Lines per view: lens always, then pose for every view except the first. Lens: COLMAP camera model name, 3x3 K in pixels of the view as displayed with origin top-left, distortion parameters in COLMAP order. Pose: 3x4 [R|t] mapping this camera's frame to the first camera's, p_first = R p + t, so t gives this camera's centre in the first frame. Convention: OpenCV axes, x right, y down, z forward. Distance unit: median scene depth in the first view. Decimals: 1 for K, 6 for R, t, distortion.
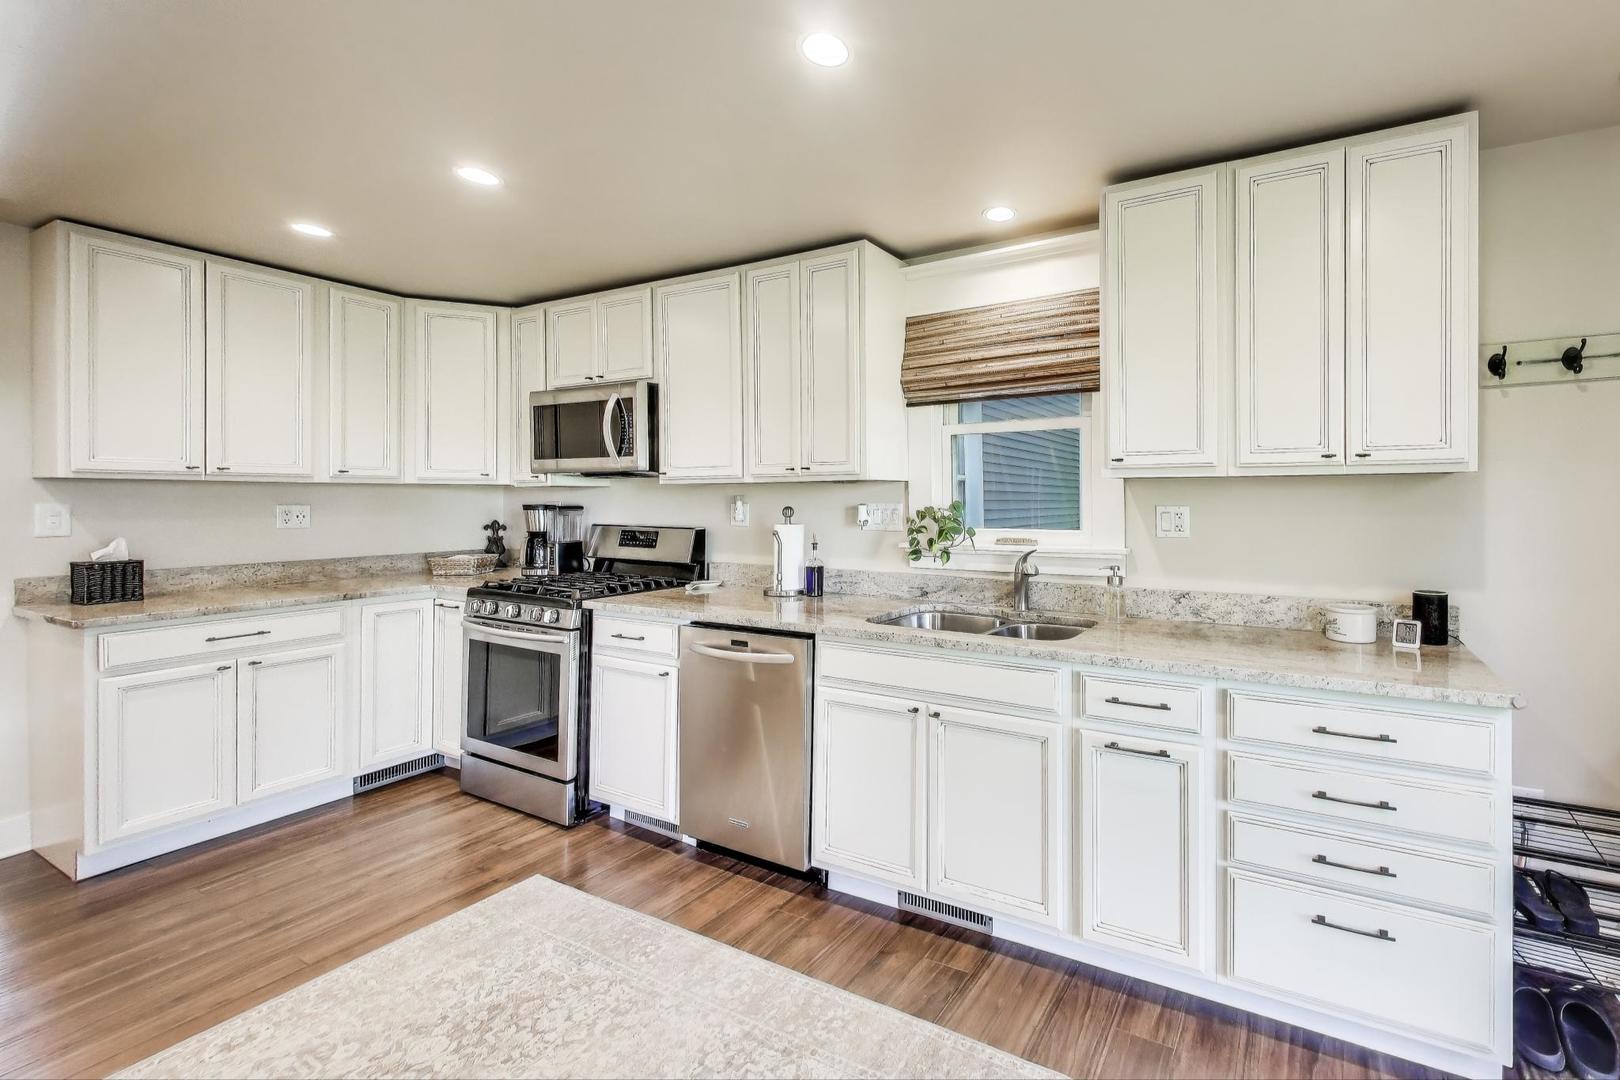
lens RADIAL K [[757.3, 0, 810.0], [0, 757.3, 540.0], [0, 0, 1]] dist [0.001793, 0.000017]
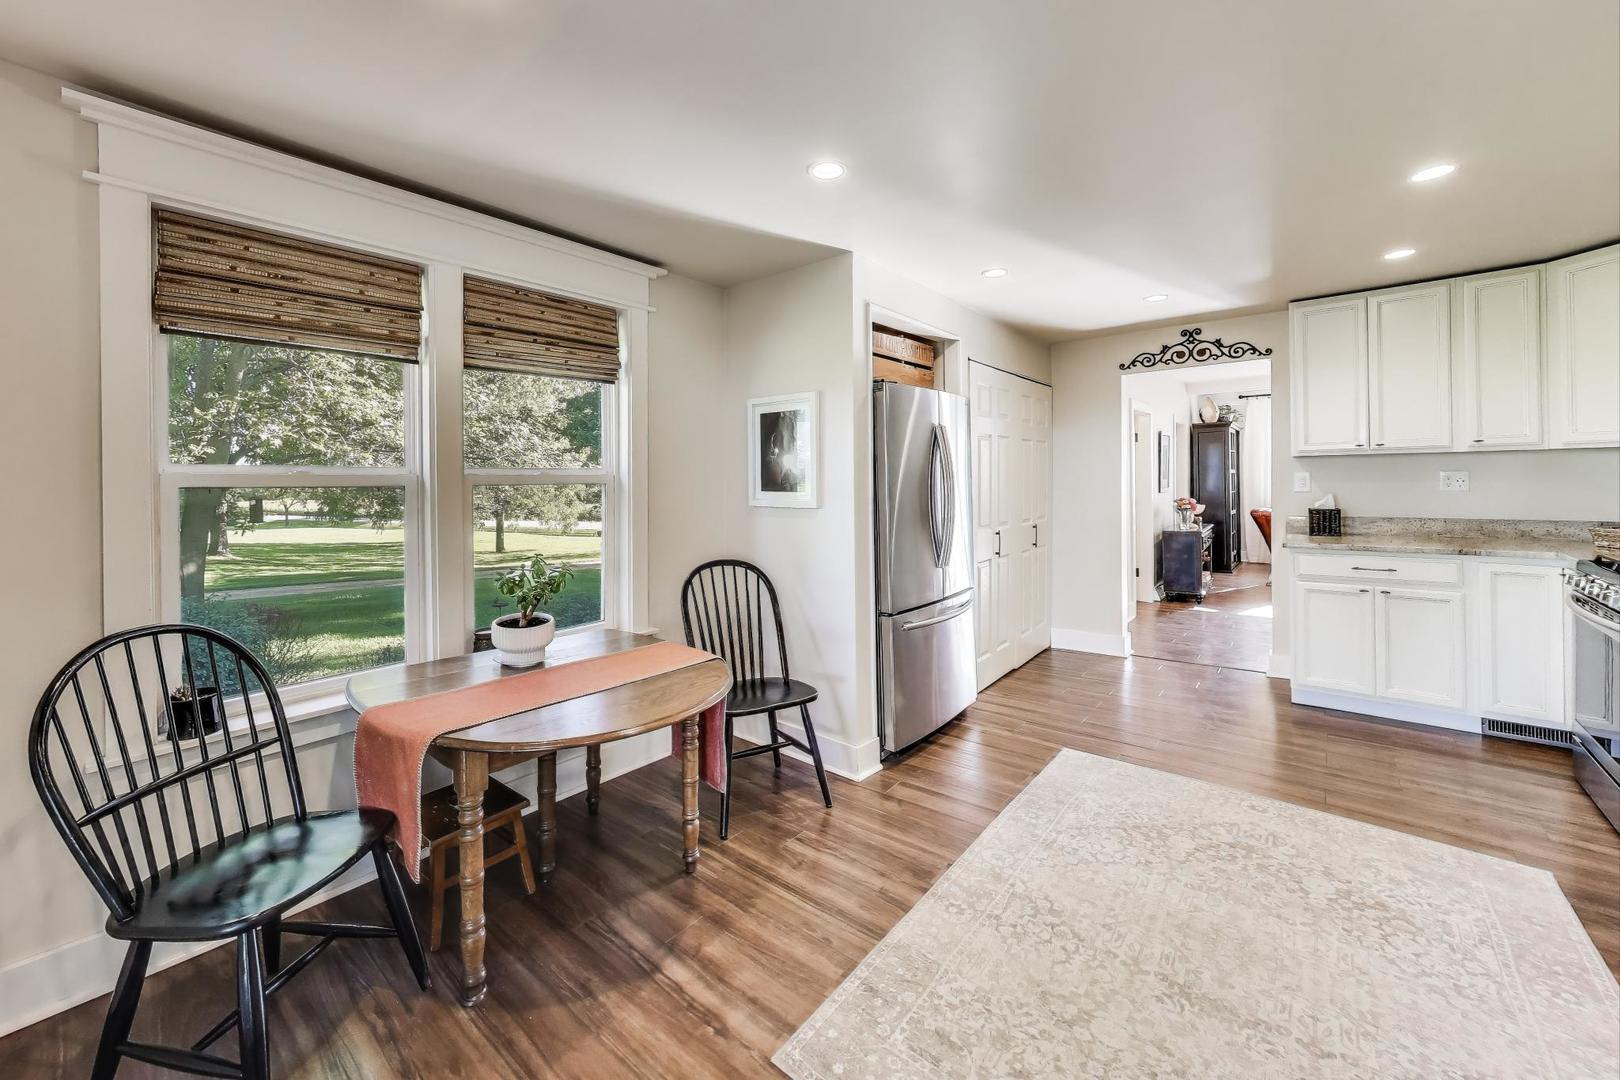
lens RADIAL K [[757.3, 0, 810.0], [0, 757.3, 540.0], [0, 0, 1]] dist [0.001793, 0.000017]
pose [[-0.271493, 0.083773, -0.958788, 0.793594], [-0.033564, 0.994775, 0.096421, -0.021274], [0.961855, 0.058358, -0.267262, 0.384708]]
